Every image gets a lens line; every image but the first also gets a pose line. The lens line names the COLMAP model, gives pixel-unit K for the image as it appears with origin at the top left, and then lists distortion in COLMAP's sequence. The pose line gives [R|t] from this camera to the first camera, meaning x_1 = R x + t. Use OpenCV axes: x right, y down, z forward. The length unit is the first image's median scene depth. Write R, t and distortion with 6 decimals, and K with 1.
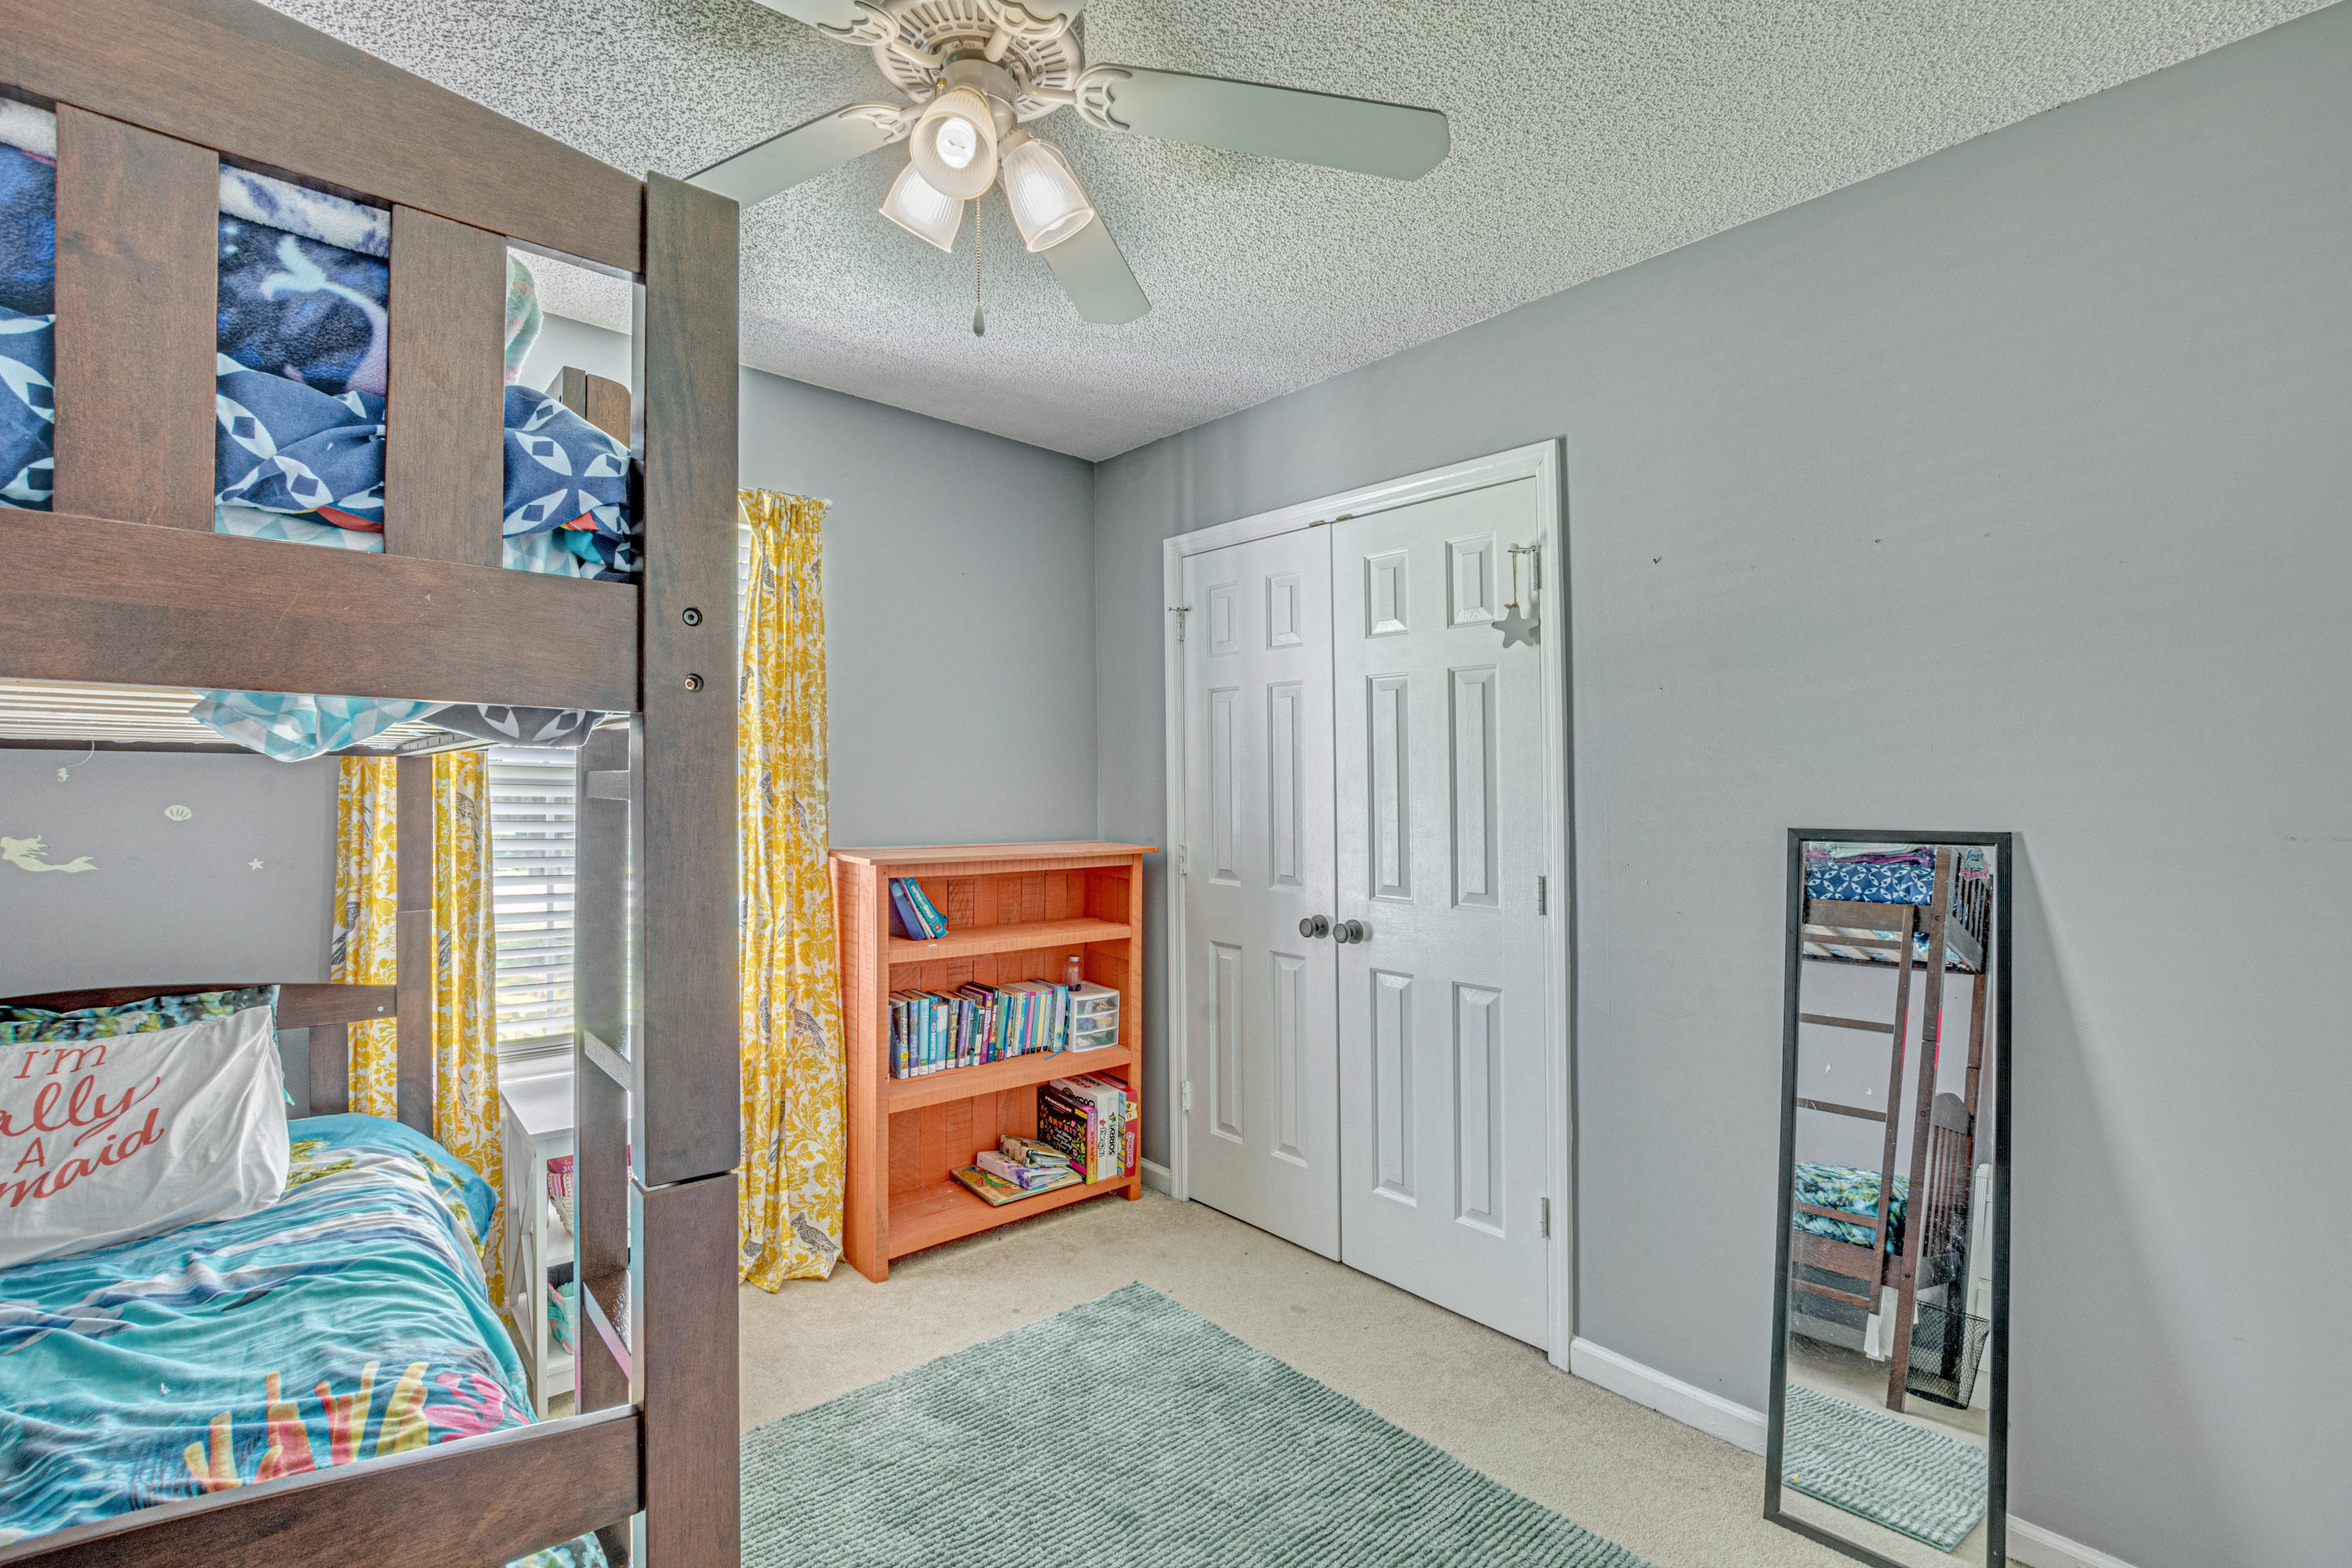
lens RADIAL K [[1053.3, 0, 1161.2], [0, 1053.3, 787.7], [0, 0, 1]] dist [-0.024550, 0.009399]
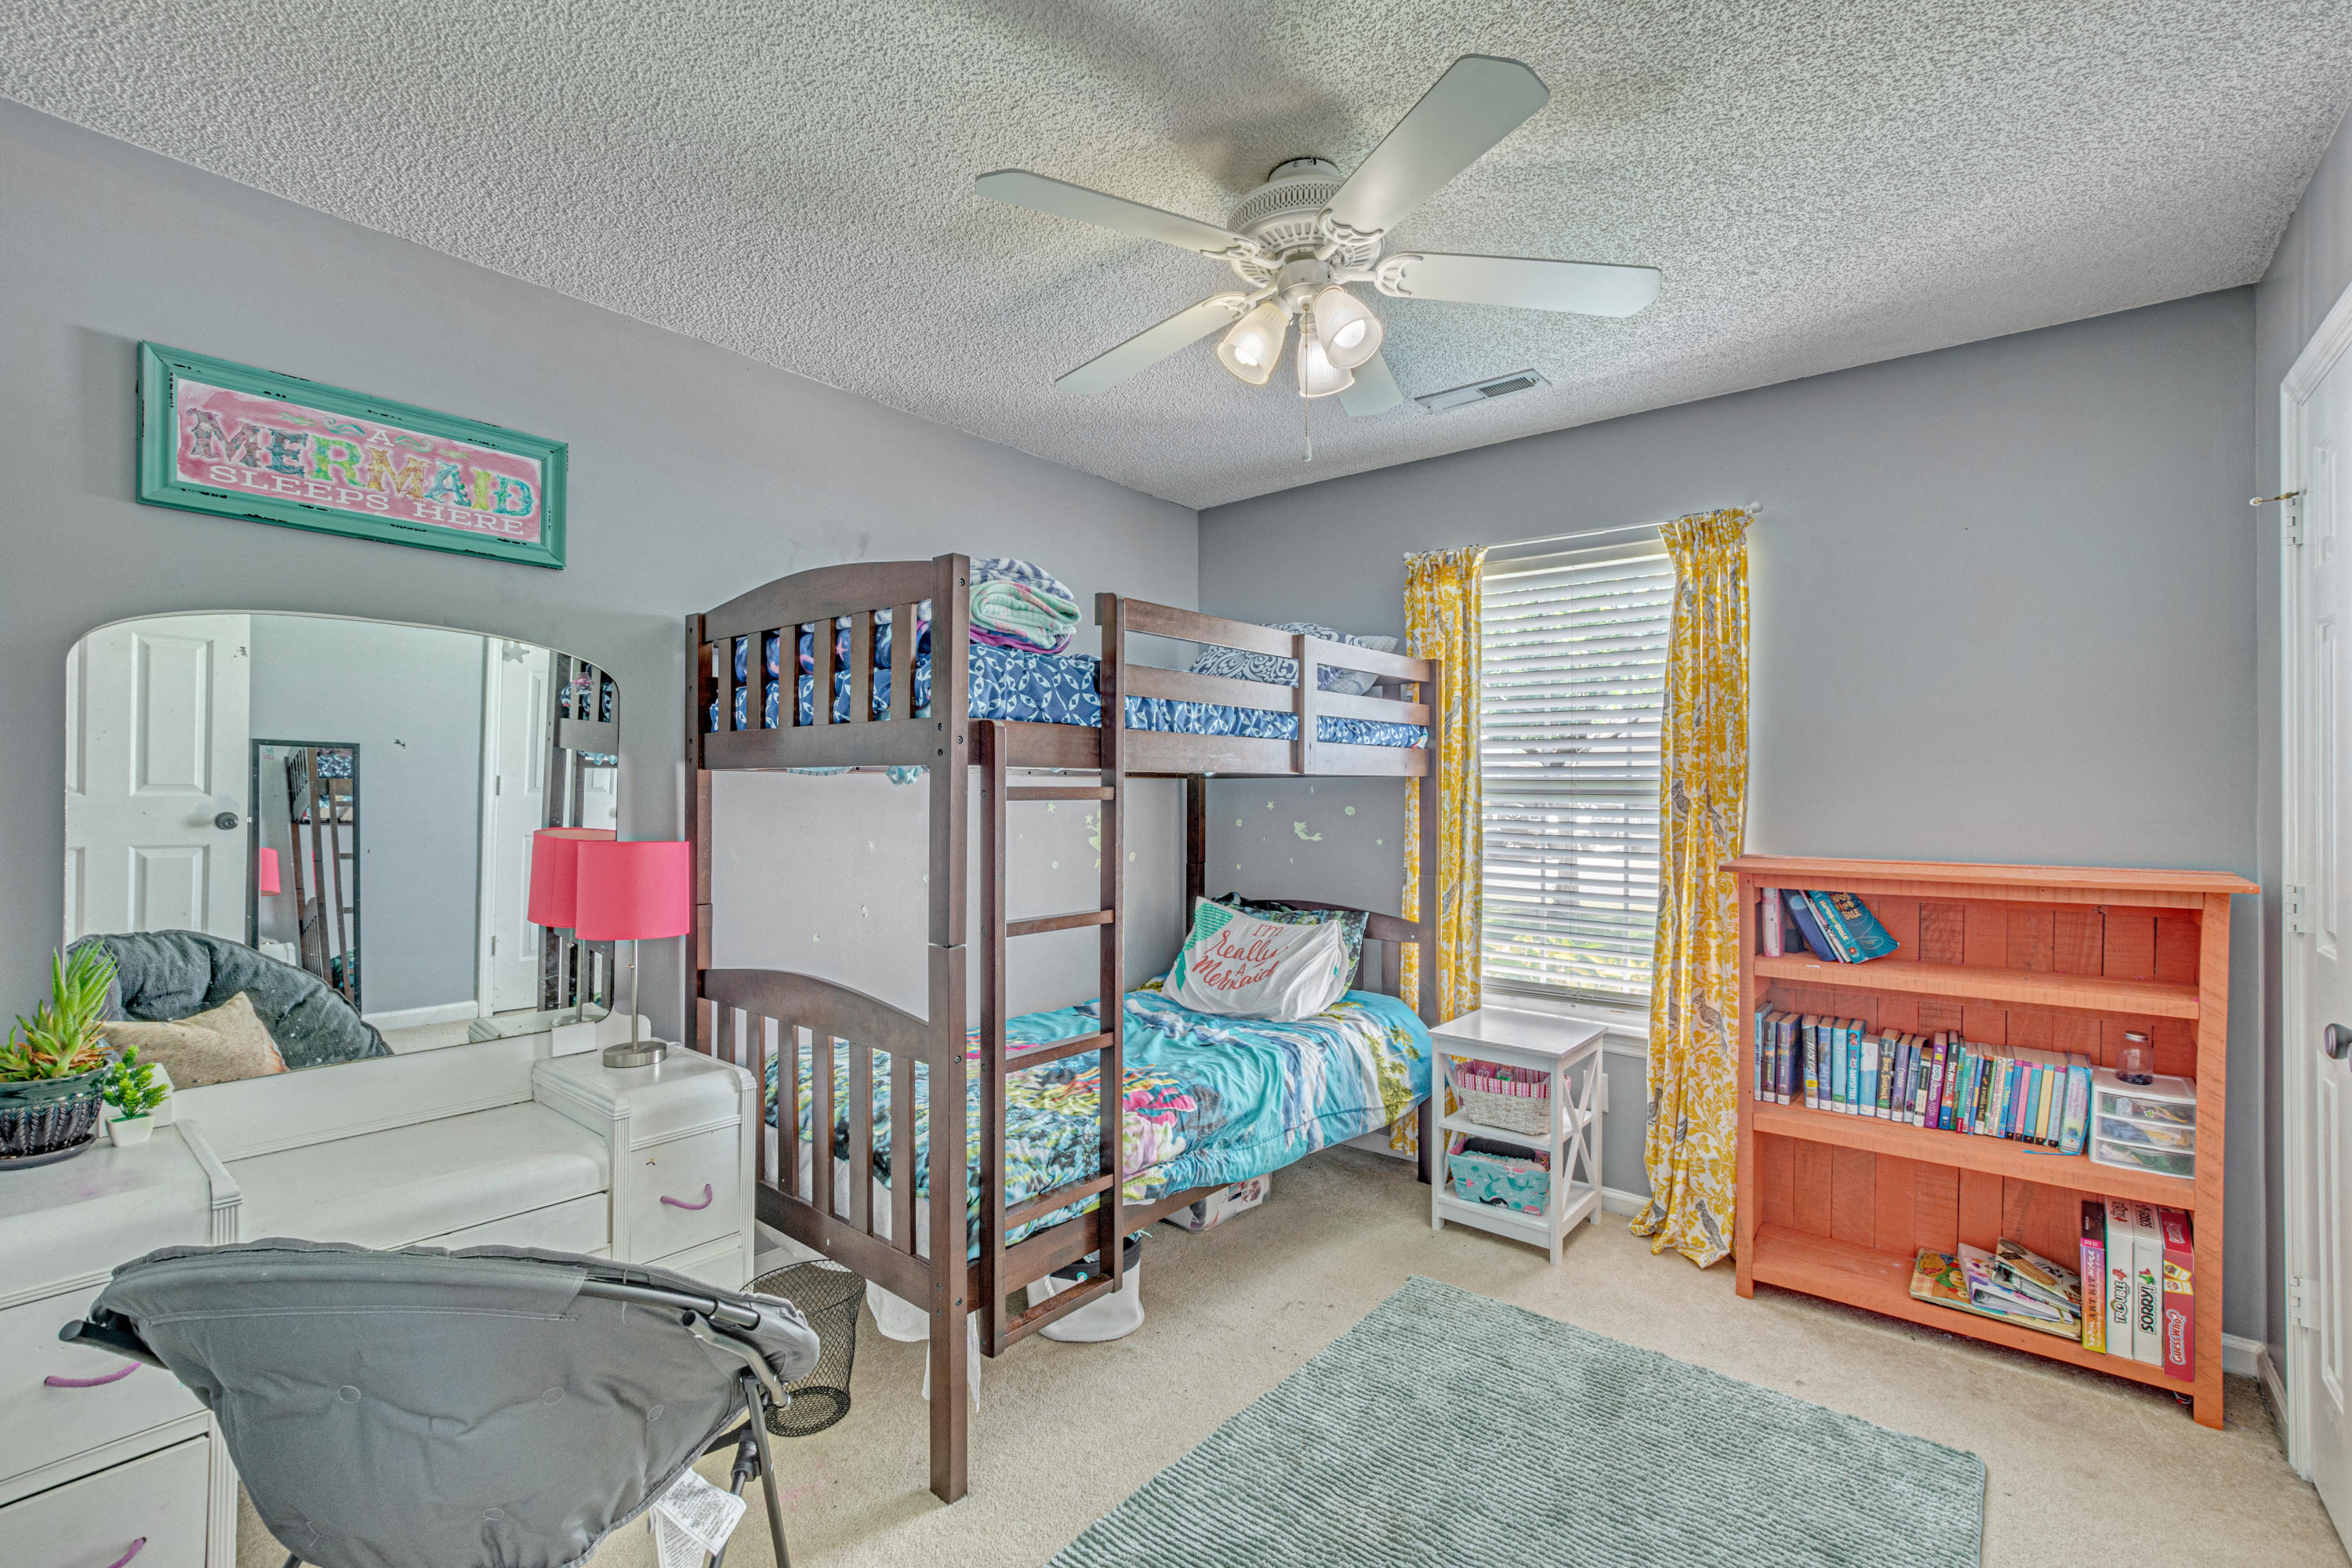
lens RADIAL K [[1053.3, 0, 1159.0], [0, 1053.3, 792.6], [0, 0, 1]] dist [-0.024550, 0.009399]
pose [[0.136213, -0.005721, -0.990663, 0.585637], [0.008513, 0.999953, -0.004604, -0.001605], [0.990643, -0.007806, 0.136255, 0.304560]]
